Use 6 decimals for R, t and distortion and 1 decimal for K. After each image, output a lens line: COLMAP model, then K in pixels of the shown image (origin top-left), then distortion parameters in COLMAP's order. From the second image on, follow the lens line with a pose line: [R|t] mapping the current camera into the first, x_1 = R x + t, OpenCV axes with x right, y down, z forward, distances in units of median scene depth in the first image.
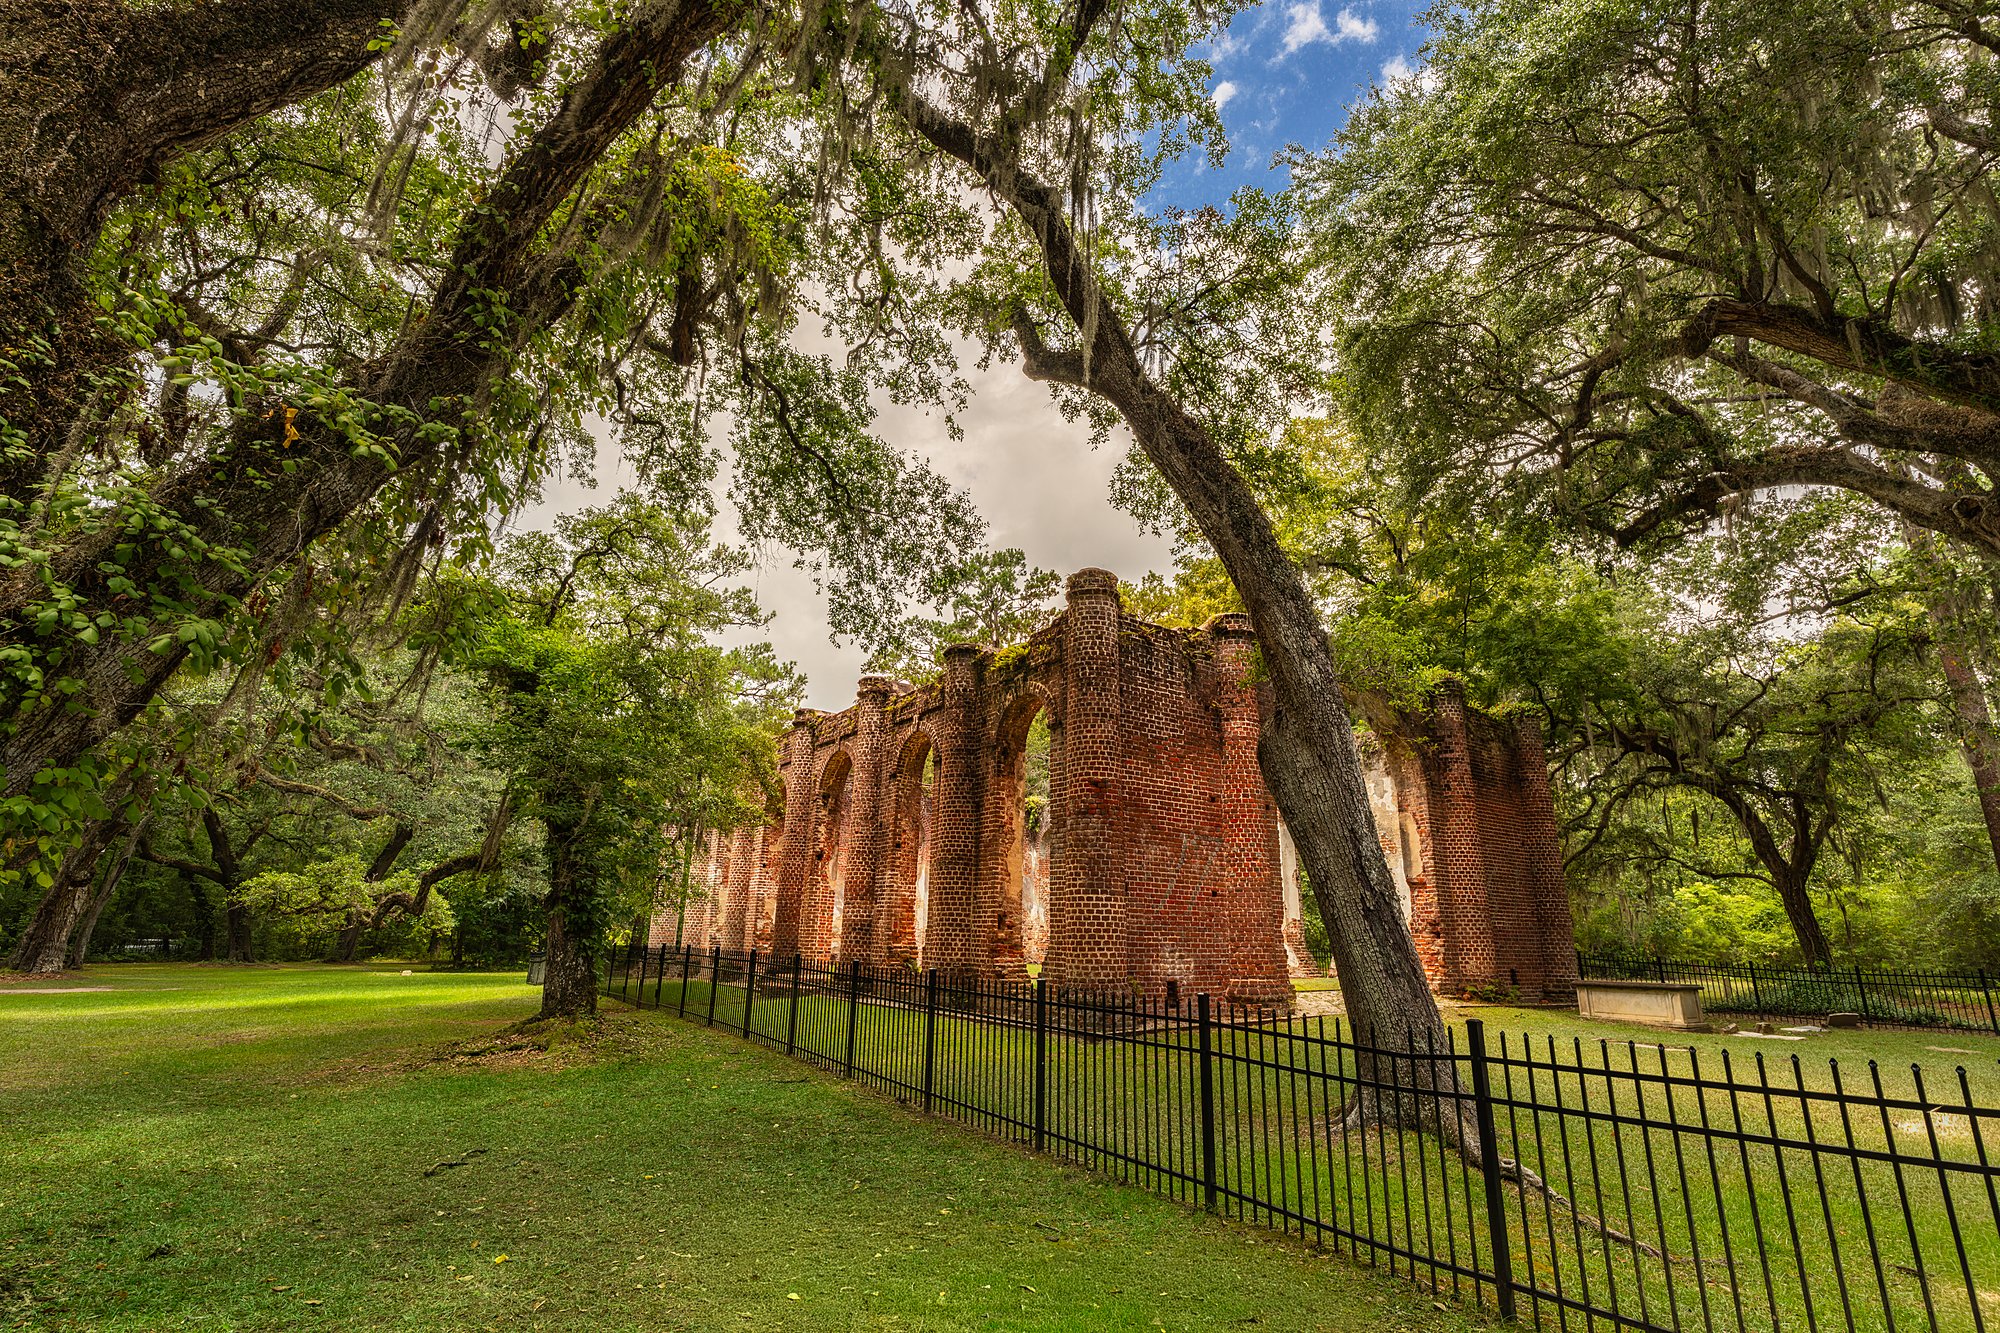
lens RADIAL K [[922.7, 0, 1000.7], [0, 922.7, 666.8], [0, 0, 1]] dist [-0.002721, 0.000068]
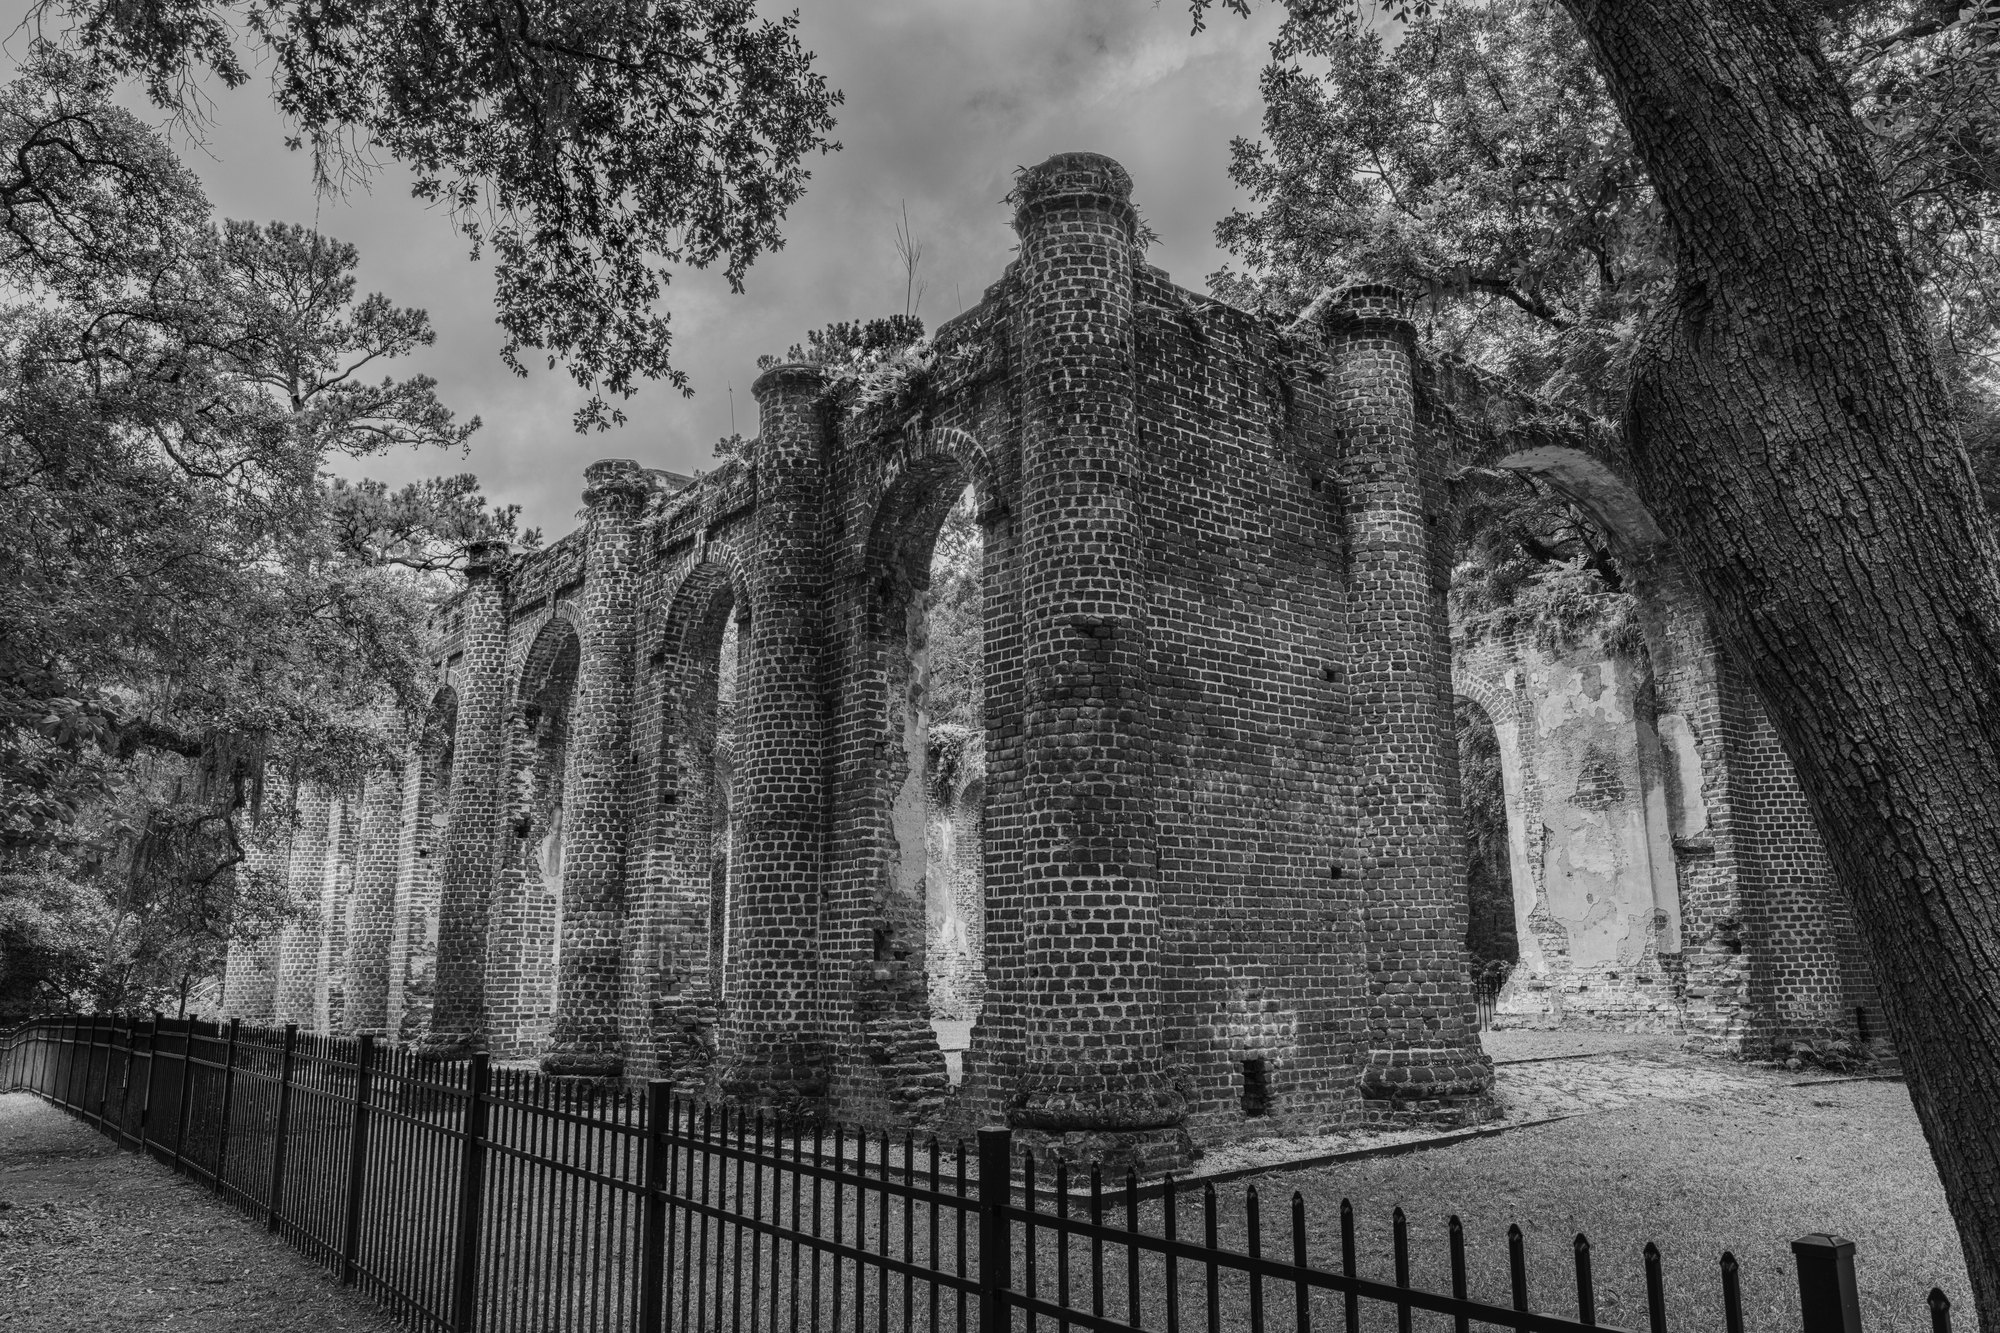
lens RADIAL K [[1479.5, 0, 999.4], [0, 1479.5, 665.7], [0, 0, 1]] dist [0.006824, -0.000753]
pose [[0.997102, -0.014866, 0.074614, 0.005512], [0.008806, 0.996684, 0.080891, 0.067668], [-0.075569, -0.079999, 0.993926, 0.234679]]
